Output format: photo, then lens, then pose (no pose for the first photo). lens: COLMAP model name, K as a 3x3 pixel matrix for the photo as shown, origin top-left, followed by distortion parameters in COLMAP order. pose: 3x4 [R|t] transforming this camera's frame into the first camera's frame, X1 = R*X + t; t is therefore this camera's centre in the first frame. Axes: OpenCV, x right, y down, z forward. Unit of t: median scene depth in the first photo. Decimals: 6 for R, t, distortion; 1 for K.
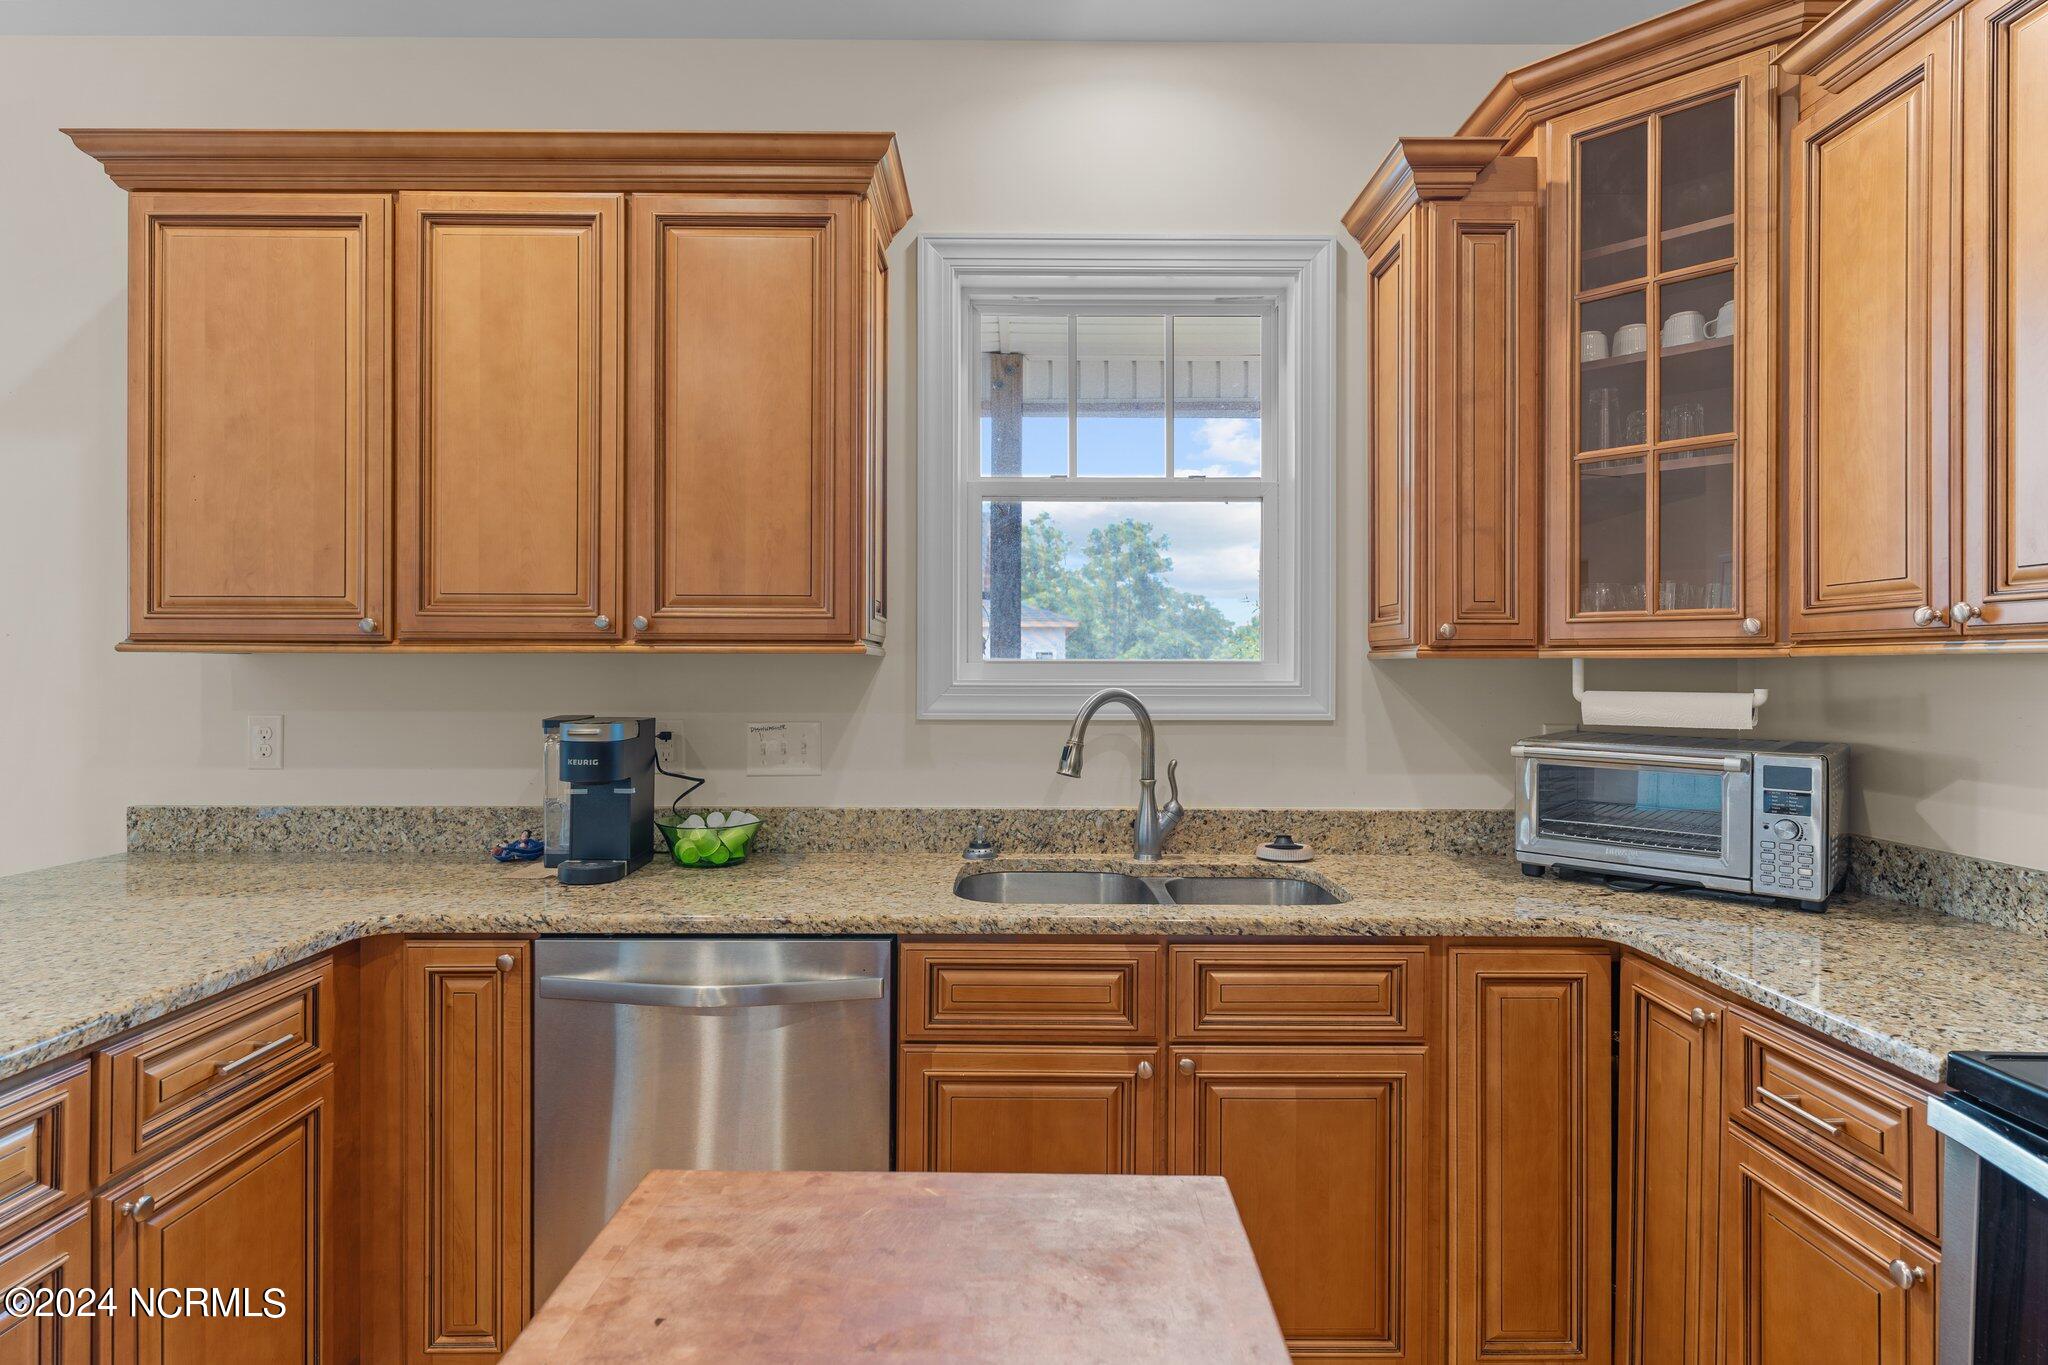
lens RADIAL K [[1084.9, 0, 1030.1], [0, 1084.9, 668.4], [0, 0, 1]] dist [-0.000385, 0.002774]
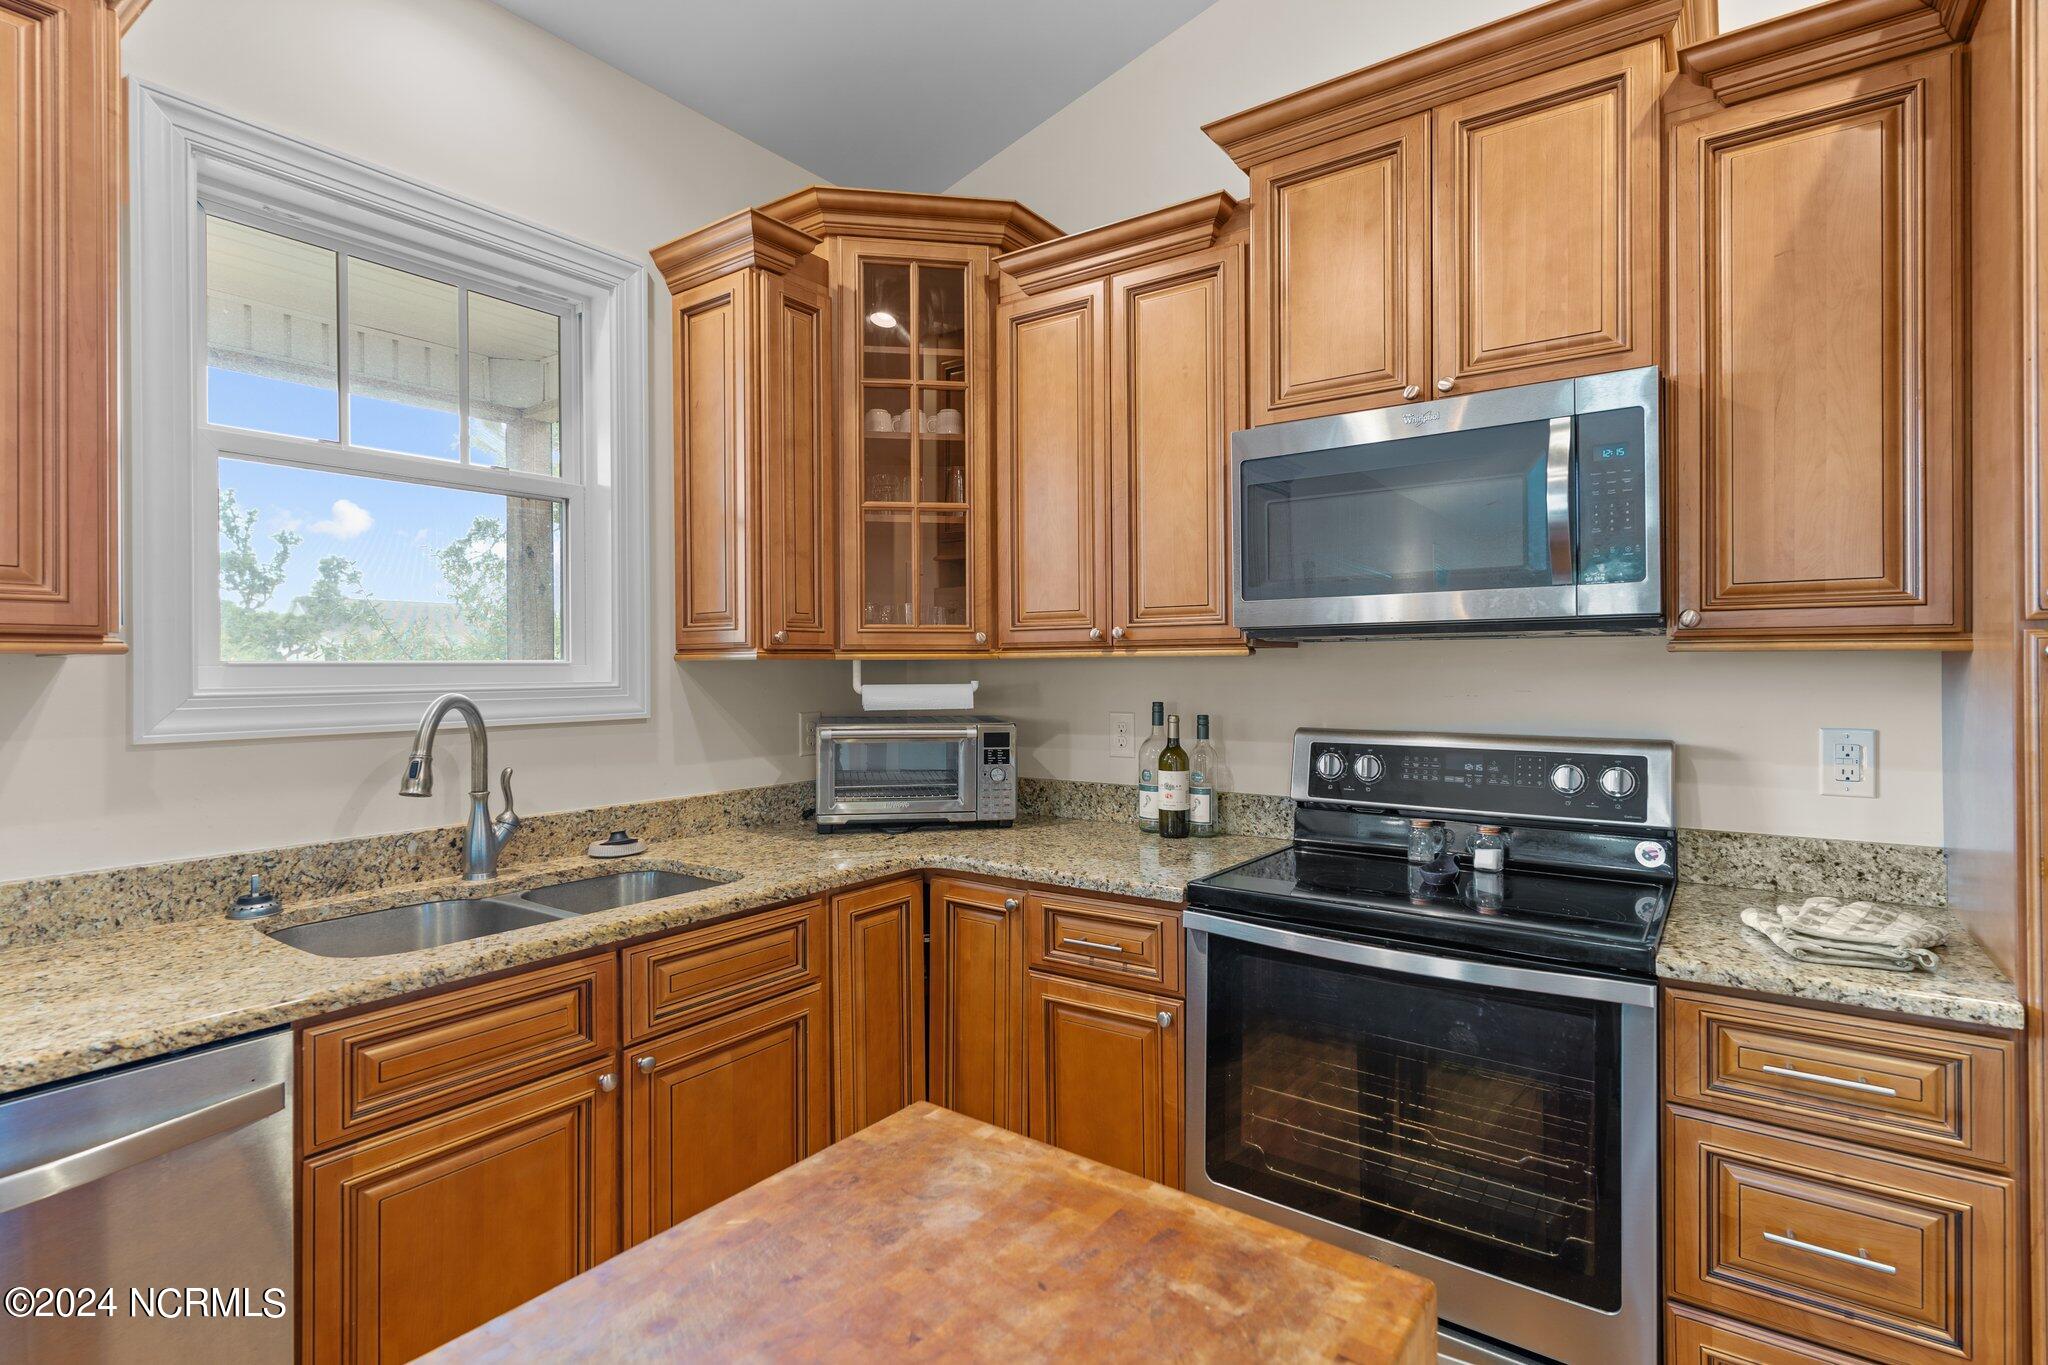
lens RADIAL K [[985.3, 0, 1028.7], [0, 985.3, 667.3], [0, 0, 1]] dist [0.002879, -0.000182]
pose [[0.587716, -0.006665, 0.809040, -0.328615], [0.007915, 0.999966, 0.002489, -0.001811], [-0.809028, 0.004940, 0.587749, 0.145941]]
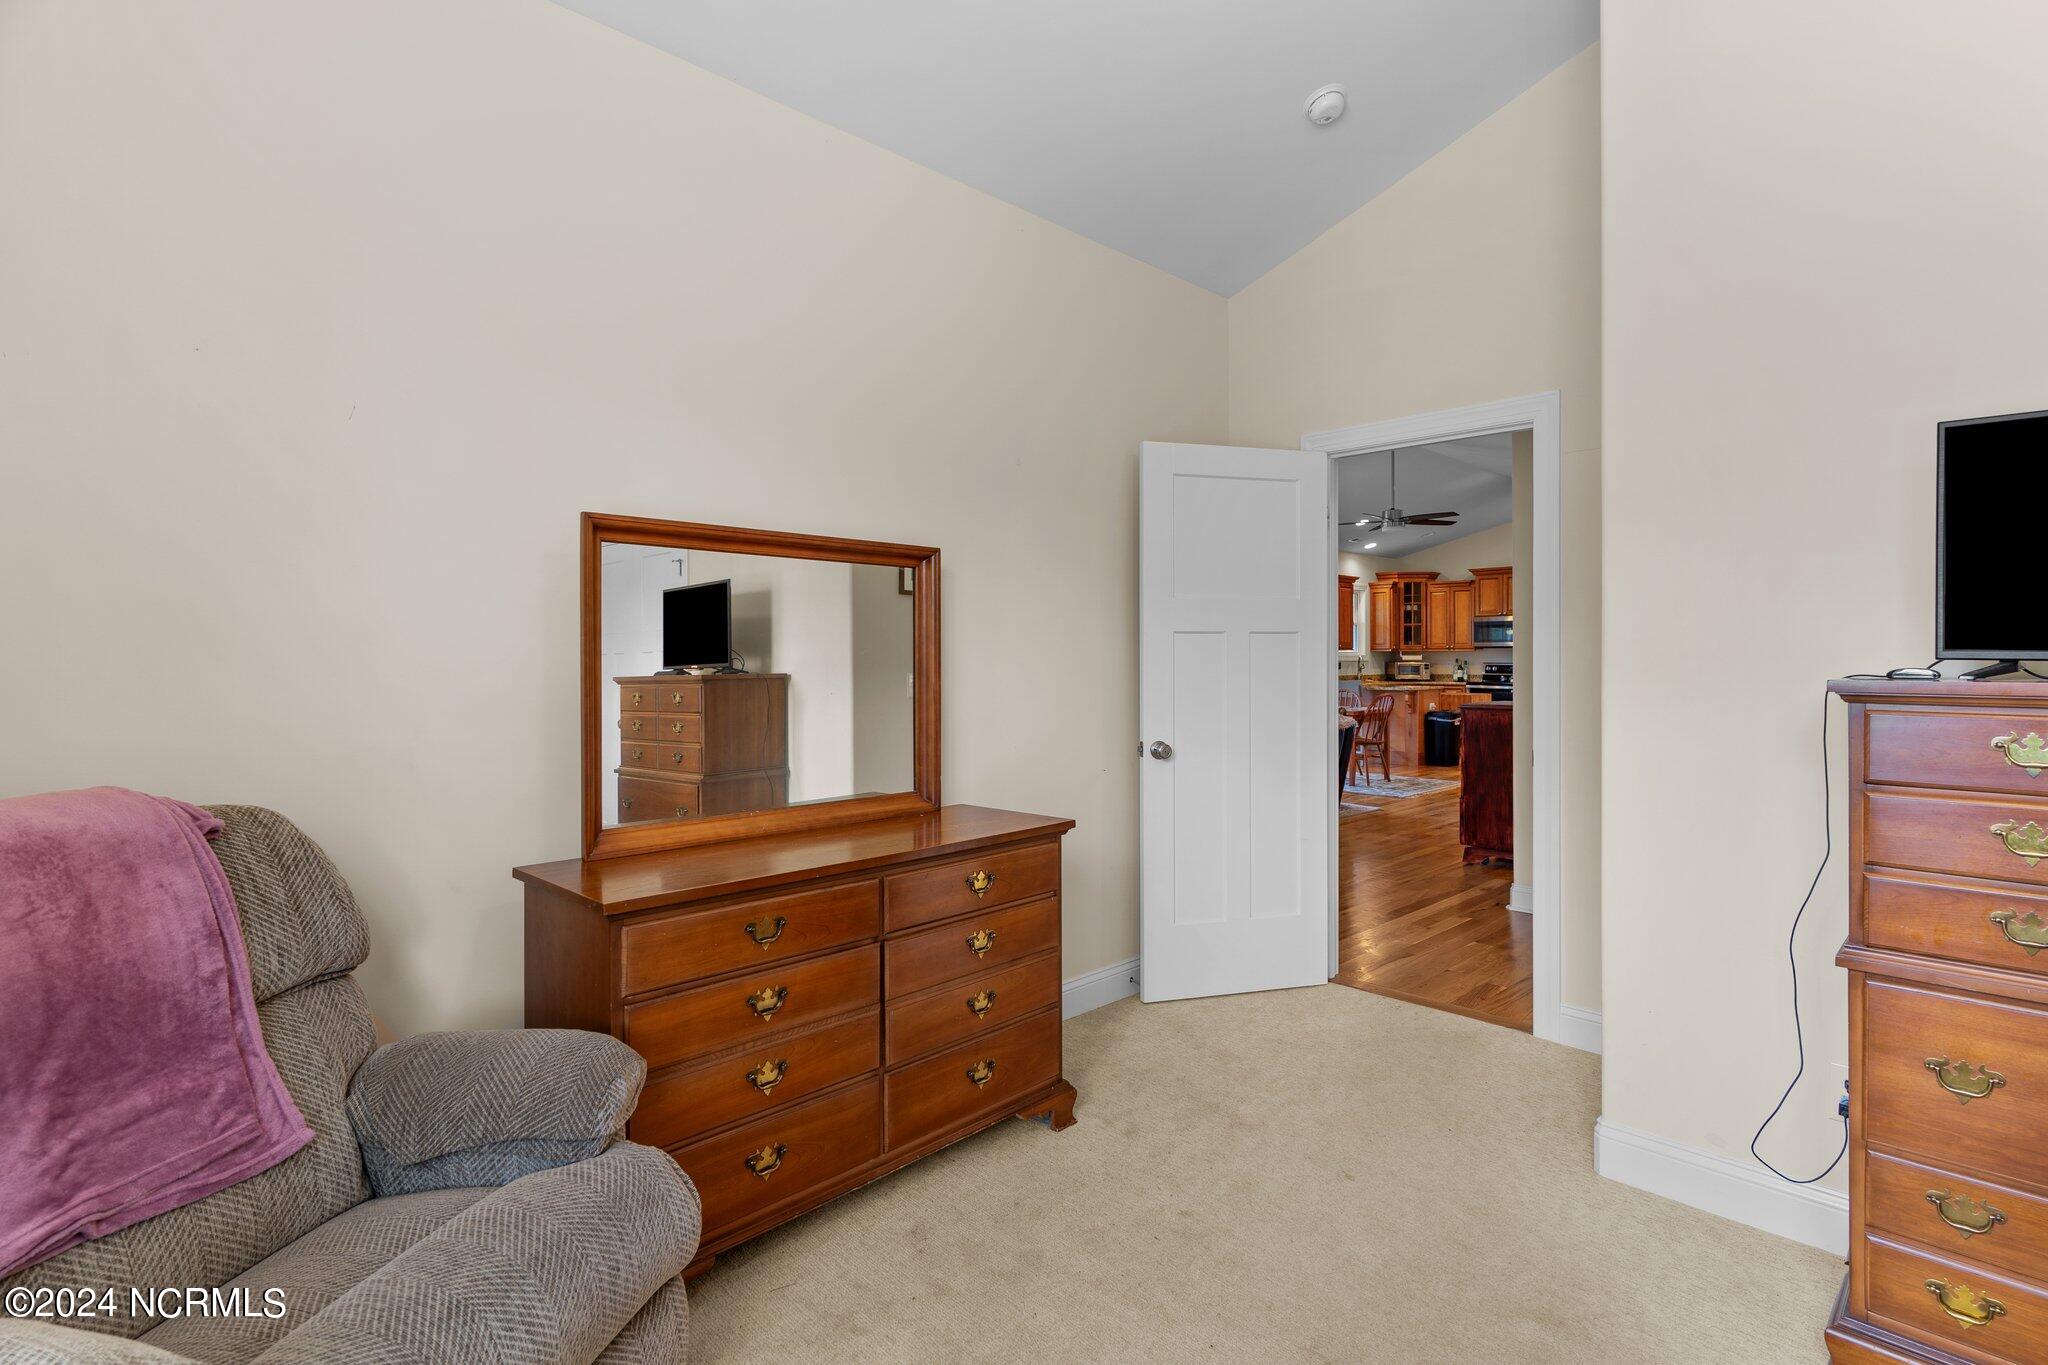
lens RADIAL K [[985.3, 0, 1021.6], [0, 985.3, 662.0], [0, 0, 1]] dist [0.002879, -0.000182]
pose [[0.723677, -0.008405, 0.690088, -6.057926], [0.005437, 0.999964, 0.006478, 0.007110], [-0.690118, -0.000936, 0.723696, -2.096024]]
